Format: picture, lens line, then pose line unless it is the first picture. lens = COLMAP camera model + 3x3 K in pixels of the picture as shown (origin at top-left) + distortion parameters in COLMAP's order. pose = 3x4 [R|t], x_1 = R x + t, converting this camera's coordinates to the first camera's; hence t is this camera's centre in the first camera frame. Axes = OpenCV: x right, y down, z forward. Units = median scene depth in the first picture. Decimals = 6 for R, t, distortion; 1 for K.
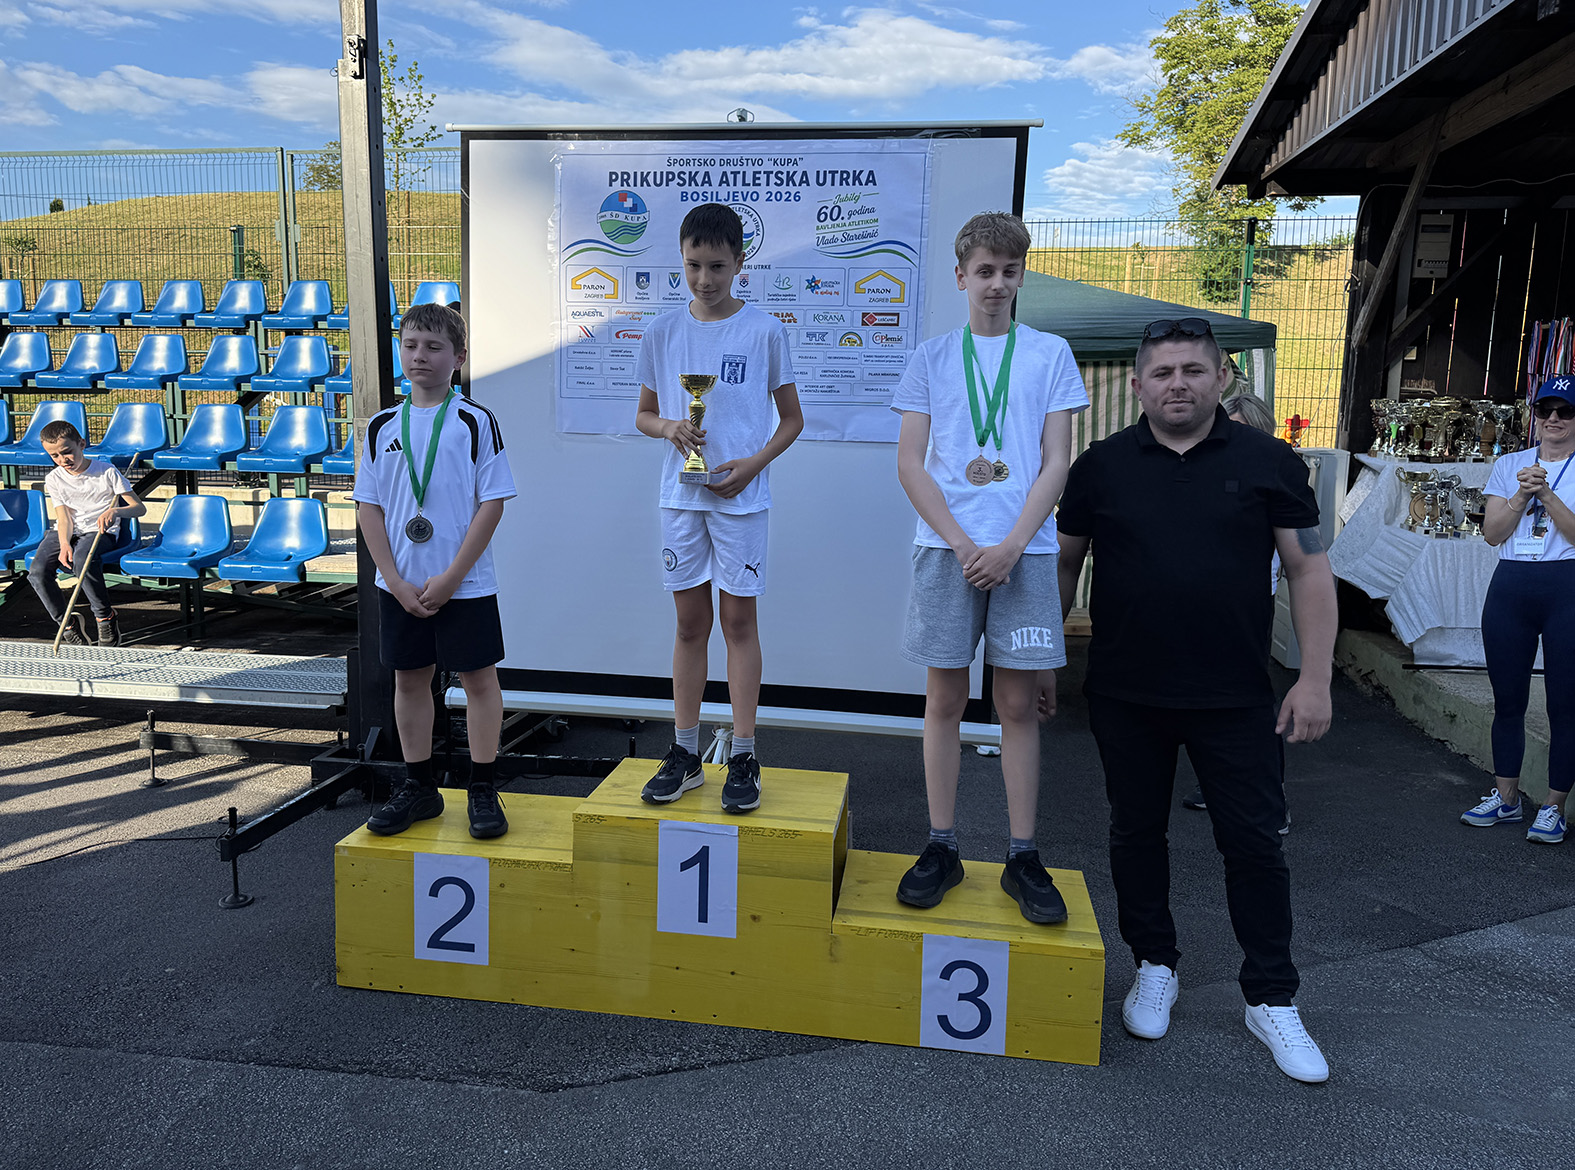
lens RADIAL K [[1114.8, 0, 780.0], [0, 1114.8, 562.7], [0, 0, 1]] dist [0.036601, -0.043090]
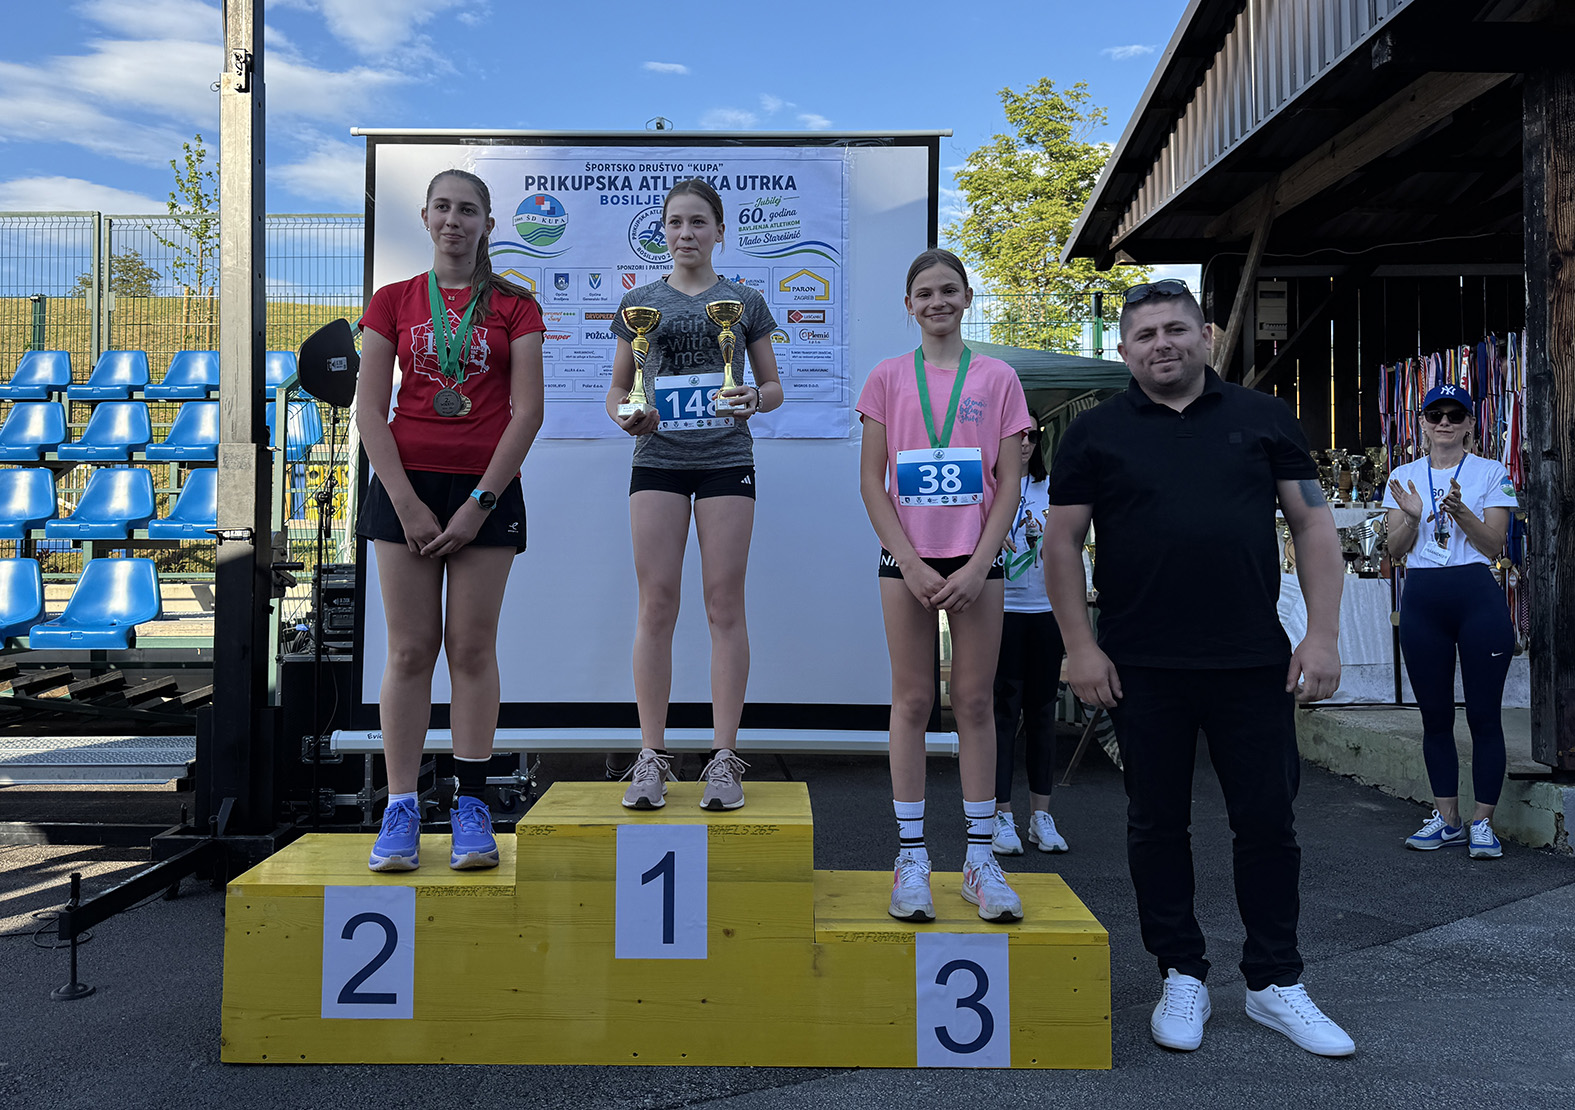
lens RADIAL K [[1191.9, 0, 760.0], [0, 1191.9, 488.7], [0, 0, 1]] dist [0.005765, -0.006977]
pose [[0.990060, -0.014404, 0.139905, -0.093529], [0.038702, 0.984240, -0.172552, 0.100857], [-0.135214, 0.176251, 0.975014, 0.005094]]
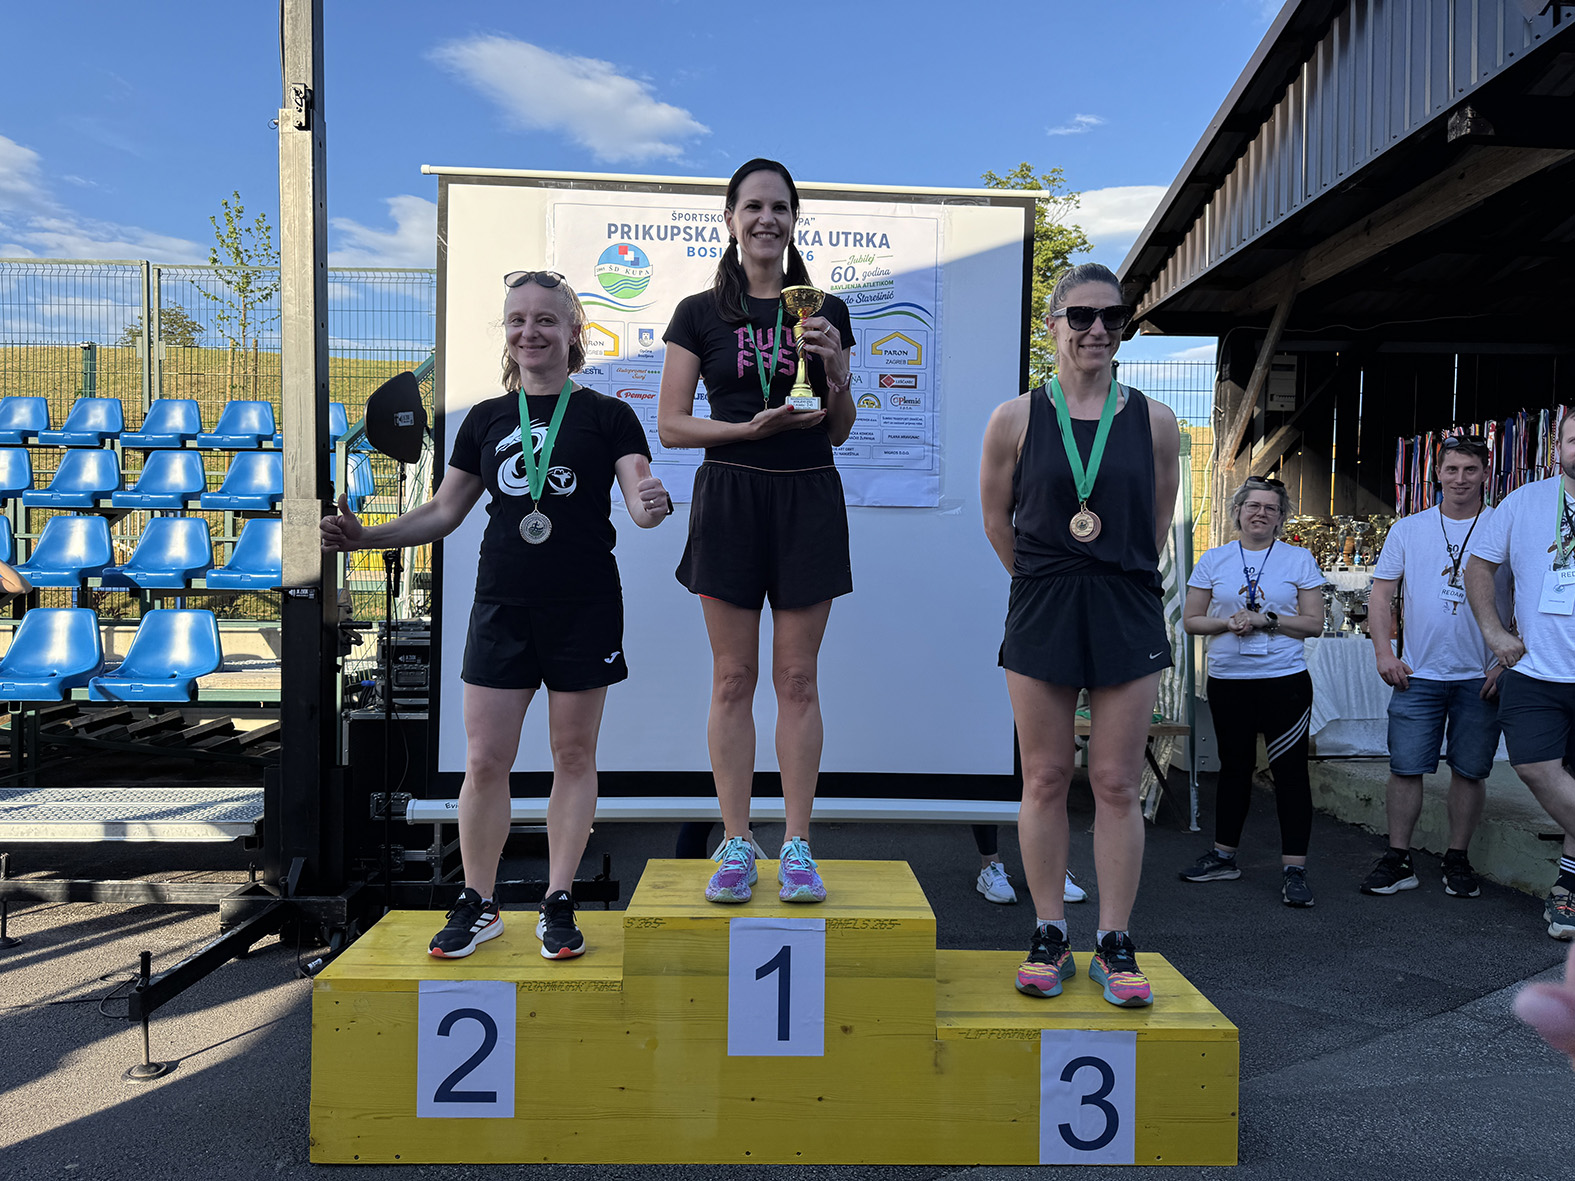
lens RADIAL K [[1063.7, 0, 794.3], [0, 1063.7, 603.2], [0, 0, 1]] dist [-0.001425, -0.002802]
pose [[0.984053, -0.011204, 0.177523, -0.150792], [0.030622, 0.993785, -0.107022, 0.060411], [-0.175221, 0.110751, 0.978280, 0.132326]]
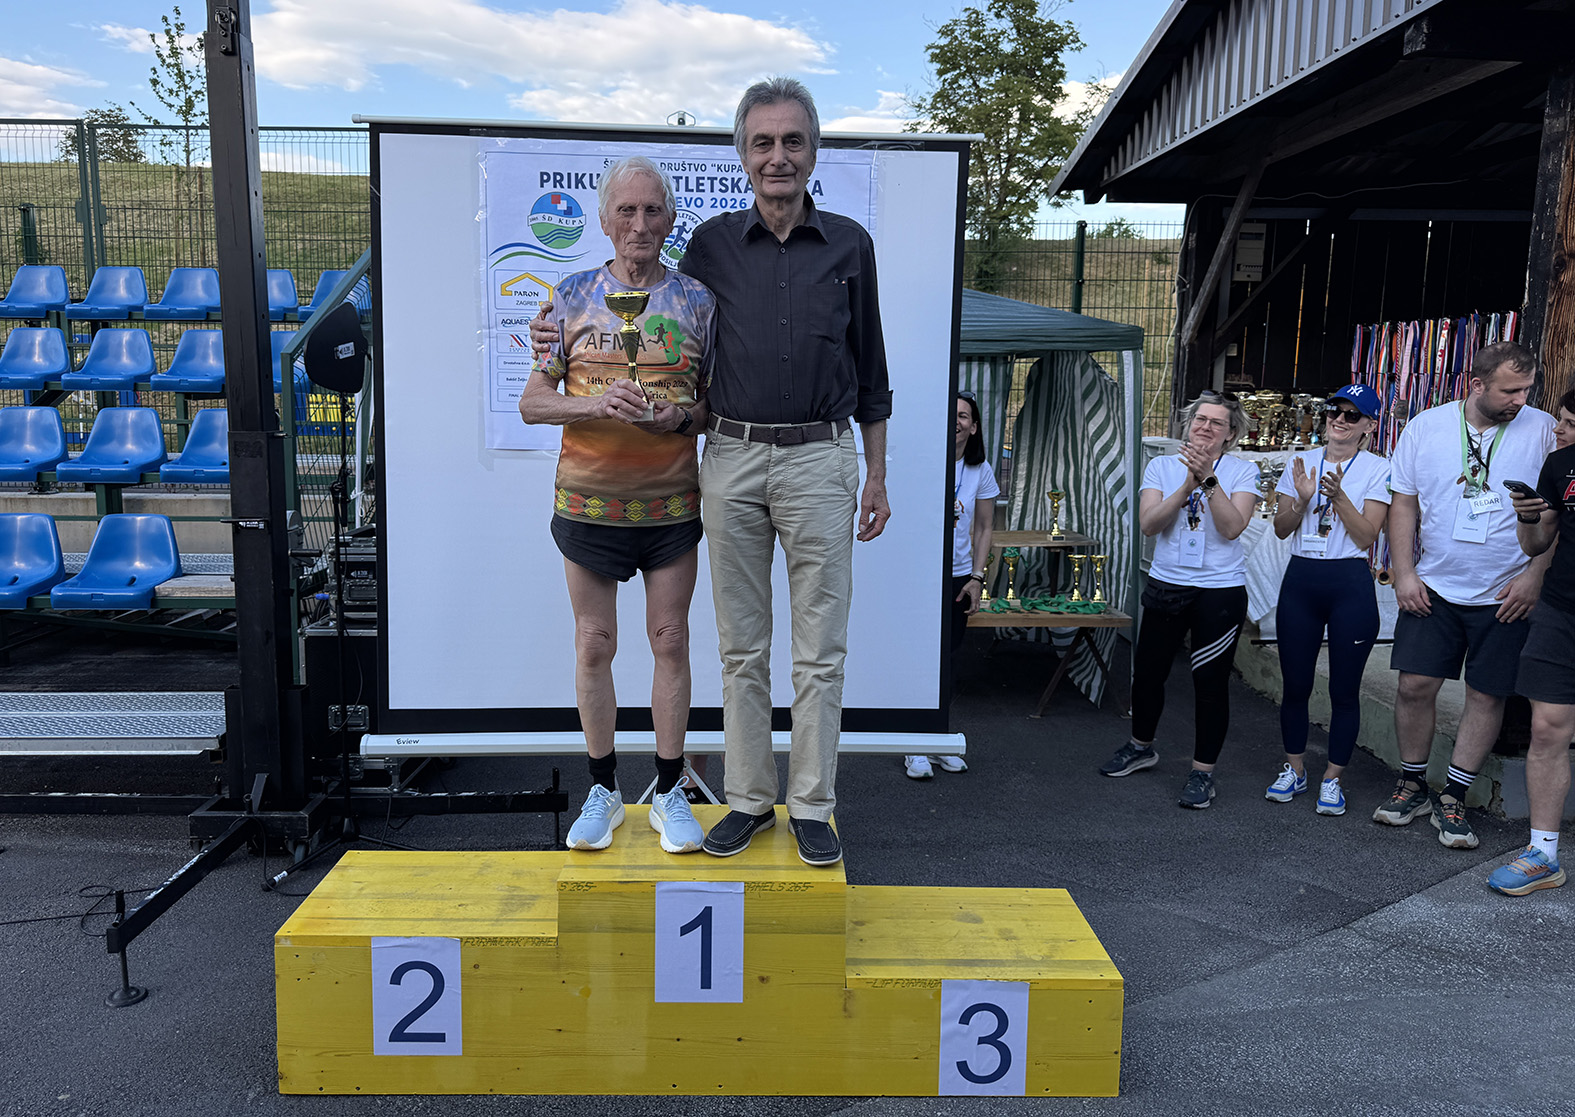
lens RADIAL K [[1089.9, 0, 771.5], [0, 1089.9, 528.5], [0, 0, 1]] dist [-0.005959, 0.002149]
pose [[0.983984, -0.028595, 0.175949, -0.123076], [0.029711, 0.999552, -0.003712, -0.040689], [-0.175764, 0.008881, 0.984392, 0.074421]]
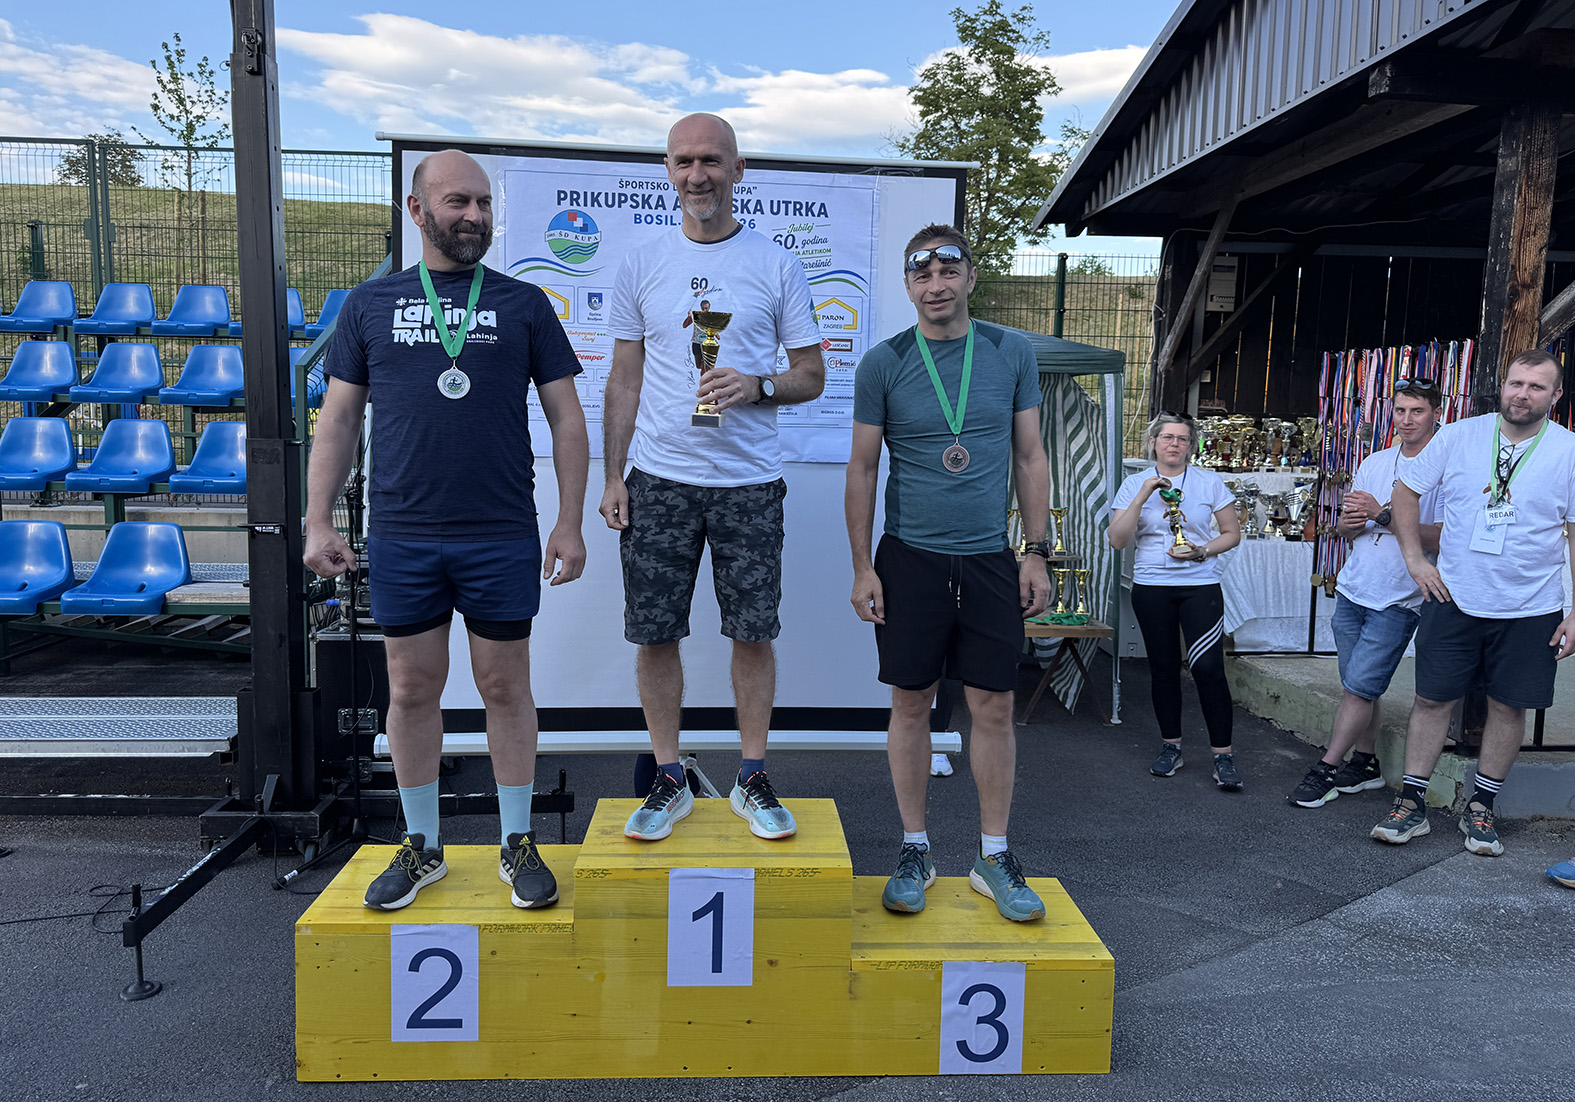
lens RADIAL K [[1061.1, 0, 790.5], [0, 1061.1, 528.4], [0, 0, 1]] dist [0.004773, -0.007868]
pose [[0.978096, -0.018869, 0.207295, -0.142370], [0.024717, 0.999365, -0.025660, -0.025869], [-0.206679, 0.030222, 0.977942, 0.063084]]
